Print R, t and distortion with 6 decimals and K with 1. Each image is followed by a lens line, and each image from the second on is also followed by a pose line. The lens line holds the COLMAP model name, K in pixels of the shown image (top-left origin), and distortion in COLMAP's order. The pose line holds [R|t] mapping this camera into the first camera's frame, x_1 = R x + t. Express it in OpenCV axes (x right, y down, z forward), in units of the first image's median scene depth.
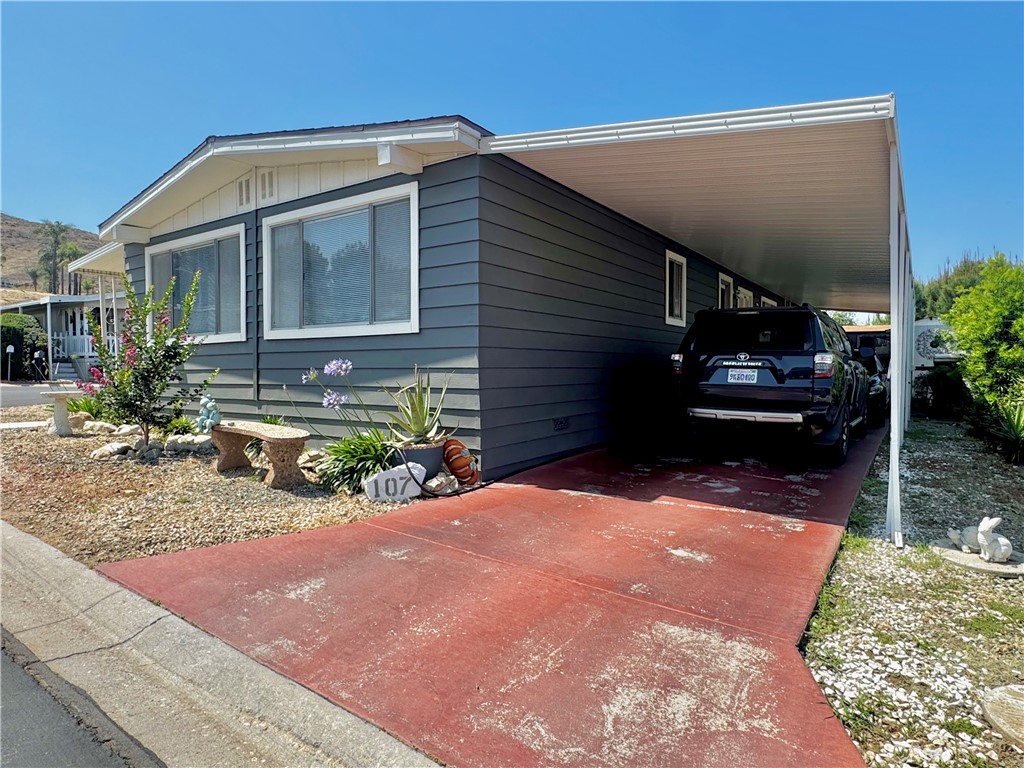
lens RADIAL K [[594.0, 0, 513.6], [0, 594.0, 381.3], [0, 0, 1]] dist [-0.007097, -0.000945]
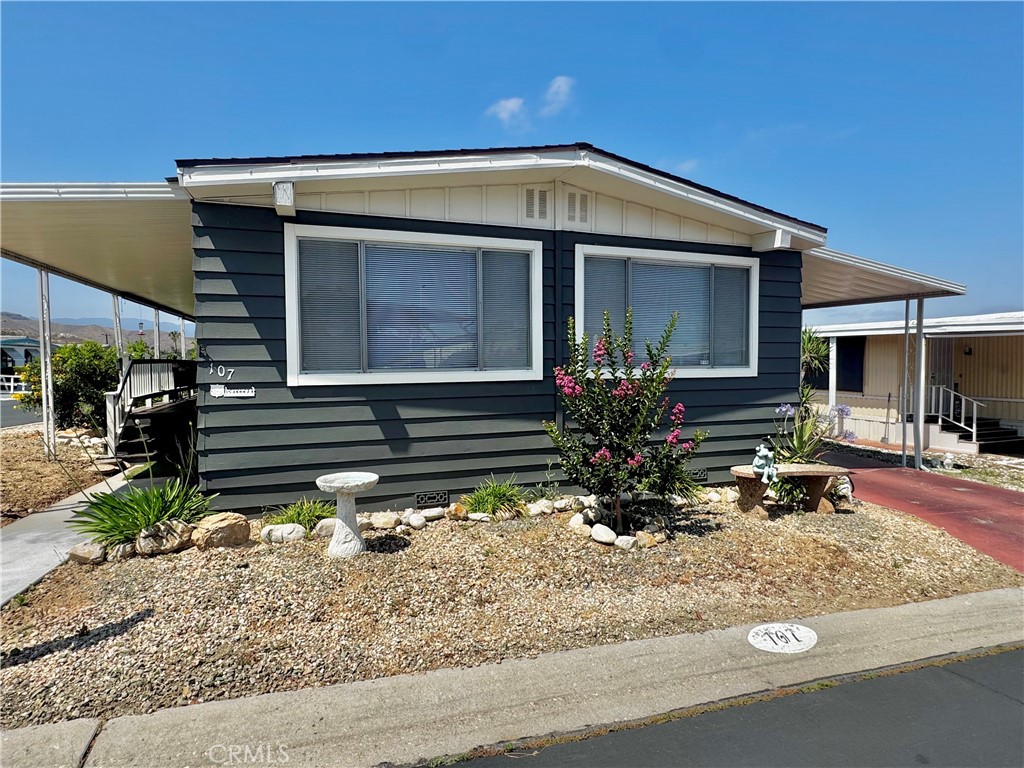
lens RADIAL K [[540.6, 0, 509.8], [0, 540.6, 383.4], [0, 0, 1]] dist [-0.002809, -0.000109]
pose [[0.597928, -0.034390, 0.800812, -1.147739], [0.018963, 0.999406, 0.028760, -0.090283], [-0.801325, -0.002011, 0.598225, 0.593680]]
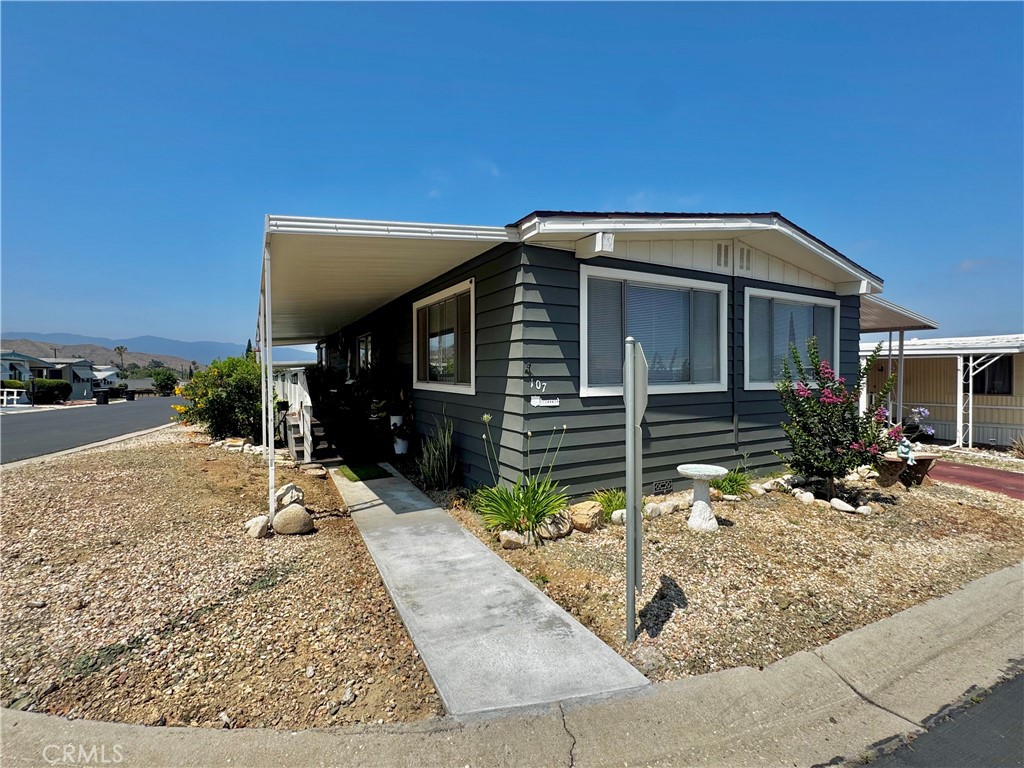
lens RADIAL K [[461.6, 0, 509.3], [0, 461.6, 382.4], [0, 0, 1]] dist [-0.002746, 0.001137]
pose [[0.461512, -0.016192, 0.886986, -1.454124], [0.020344, 0.999764, 0.007666, -0.102860], [-0.886901, 0.014507, 0.461732, 0.999470]]
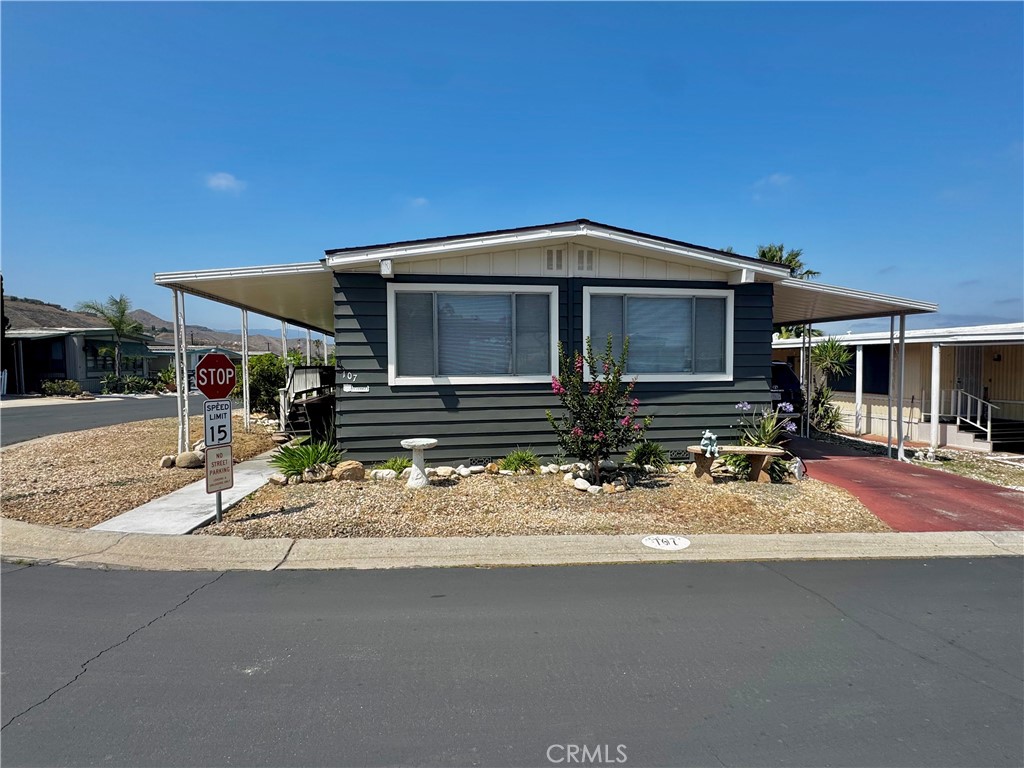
lens RADIAL K [[489.4, 0, 511.2], [0, 489.4, 384.6], [0, 0, 1]] dist [-0.004321, -0.000354]
pose [[0.730874, -0.030525, 0.681830, -1.256946], [0.016936, 0.999503, 0.026593, -0.096175], [-0.682303, -0.007889, 0.731027, 0.343223]]
